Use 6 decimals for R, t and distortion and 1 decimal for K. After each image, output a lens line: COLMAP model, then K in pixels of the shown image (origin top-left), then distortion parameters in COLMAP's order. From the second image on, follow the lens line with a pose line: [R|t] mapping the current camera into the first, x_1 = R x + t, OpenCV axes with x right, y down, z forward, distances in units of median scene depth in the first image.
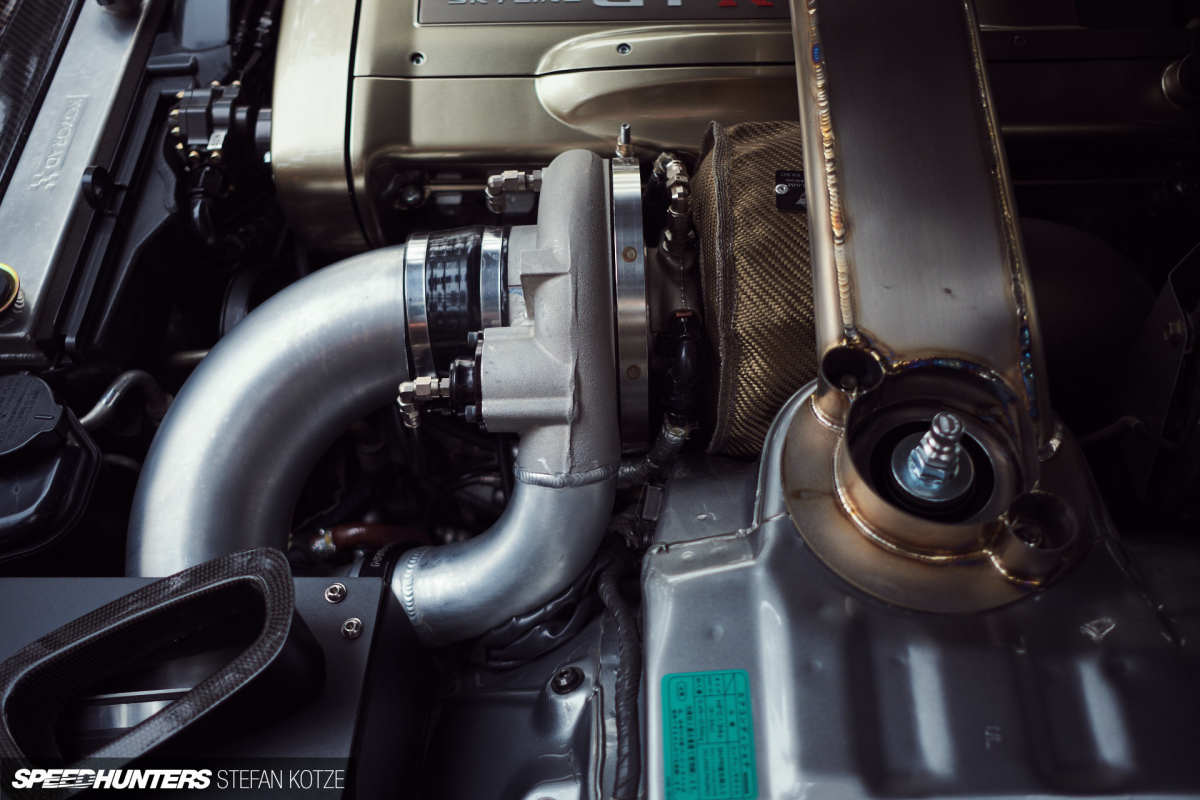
lens RADIAL K [[1175.6, 0, 600.0], [0, 1175.6, 400.0], [0, 0, 1]] dist [-0.020264, 0.011930]
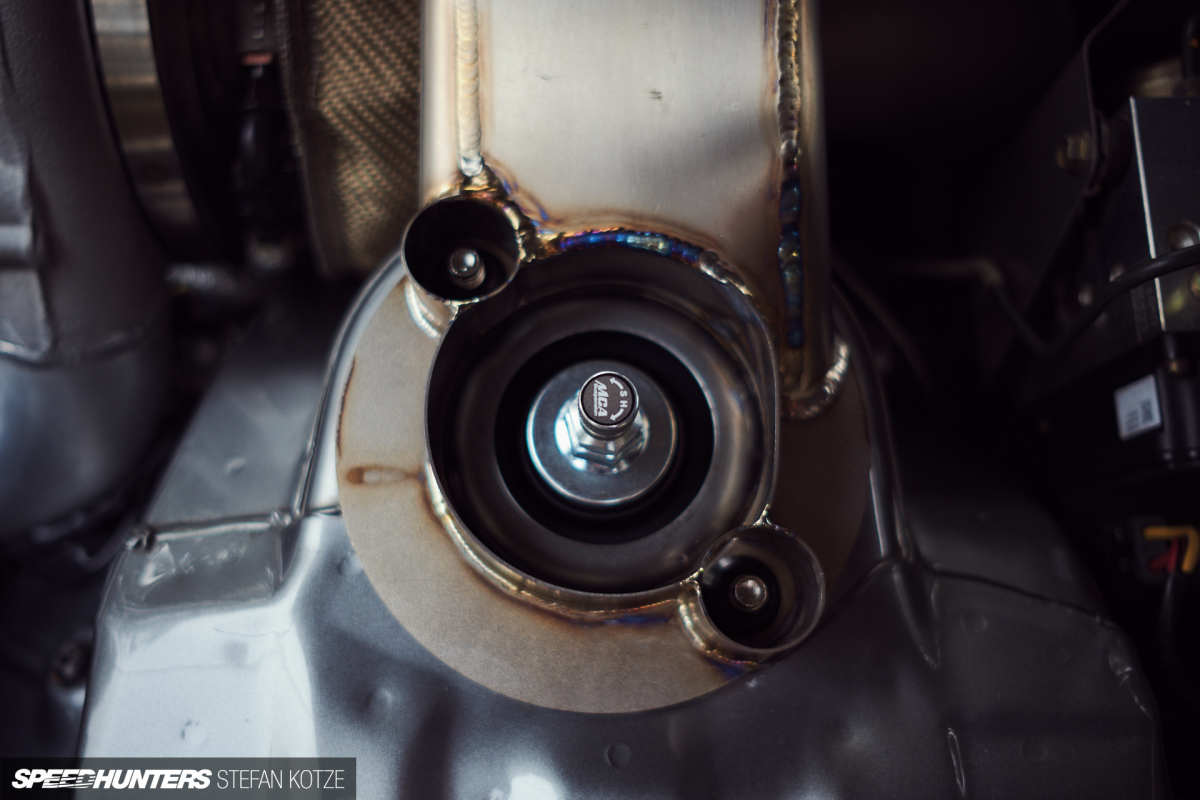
lens RADIAL K [[1175.6, 0, 600.0], [0, 1175.6, 400.0], [0, 0, 1]] dist [-0.020264, 0.011930]
pose [[0.996664, 0.005028, 0.081457, 0.231409], [-0.032606, 0.939511, 0.340962, -0.141671], [-0.074815, -0.342481, 0.936541, 0.477300]]
